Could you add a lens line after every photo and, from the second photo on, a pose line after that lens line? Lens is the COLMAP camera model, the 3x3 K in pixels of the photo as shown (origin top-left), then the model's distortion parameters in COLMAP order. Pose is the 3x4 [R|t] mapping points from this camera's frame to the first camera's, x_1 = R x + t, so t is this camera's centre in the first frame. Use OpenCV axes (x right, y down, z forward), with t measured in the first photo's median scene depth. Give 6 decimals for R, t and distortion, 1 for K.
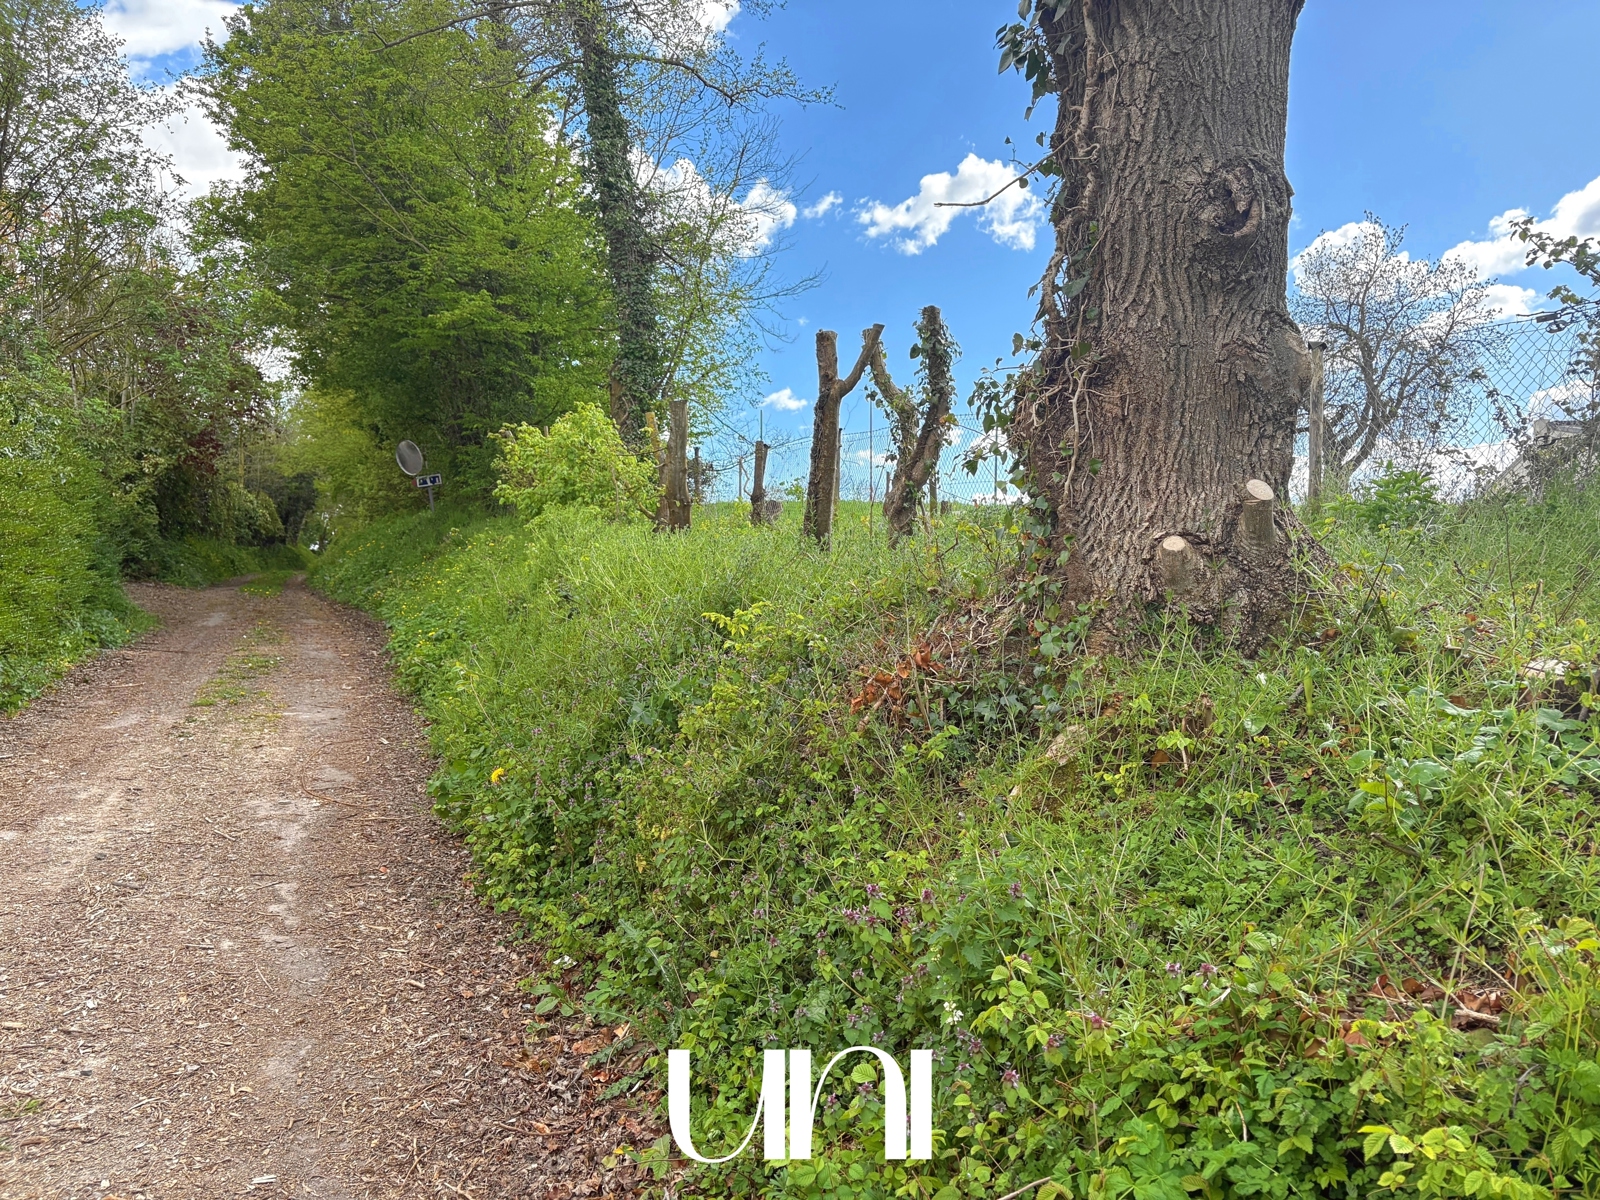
lens RADIAL K [[1206.5, 0, 806.5], [0, 1206.5, 595.6], [0, 0, 1]] dist [0.055636, -0.052265]
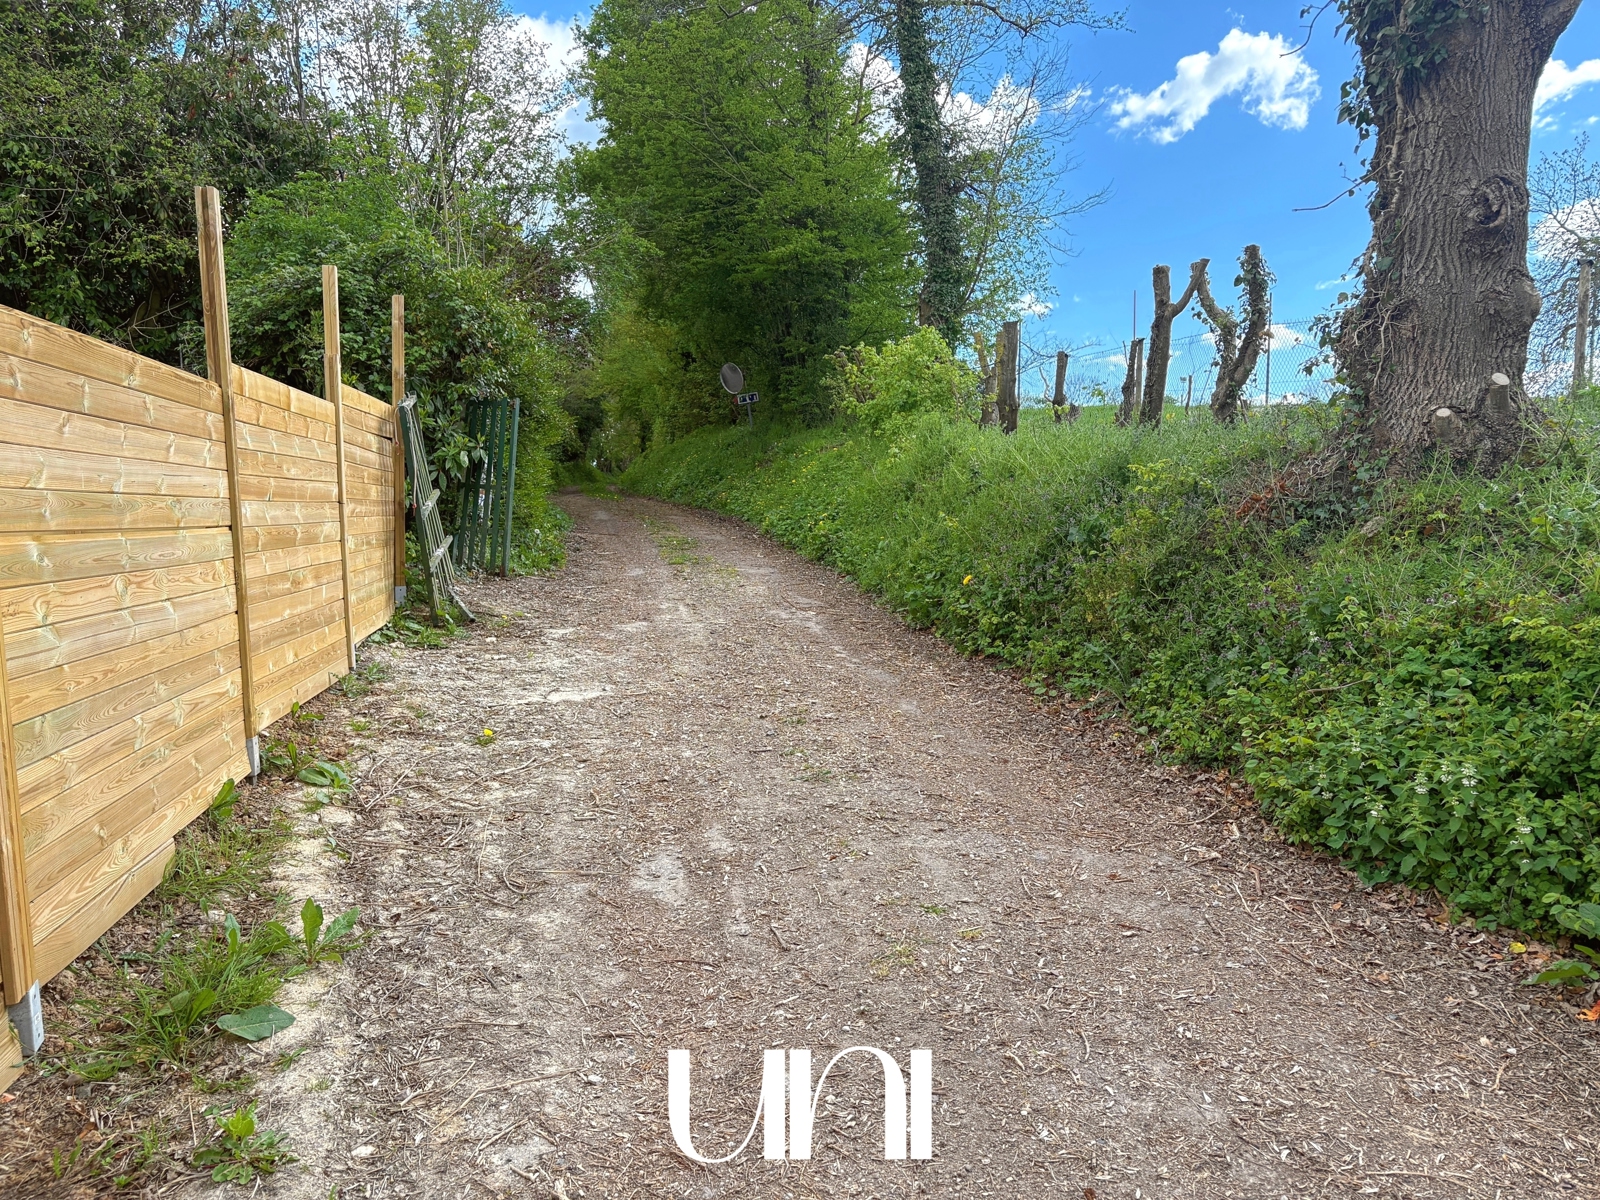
lens RADIAL K [[1206.5, 0, 805.1], [0, 1206.5, 609.6], [0, 0, 1]] dist [0.055636, -0.052265]
pose [[0.981749, 0.007909, -0.190017, -0.227226], [0.008265, 0.996417, 0.084176, 0.073728], [0.190002, -0.084211, 0.978166, -0.794048]]
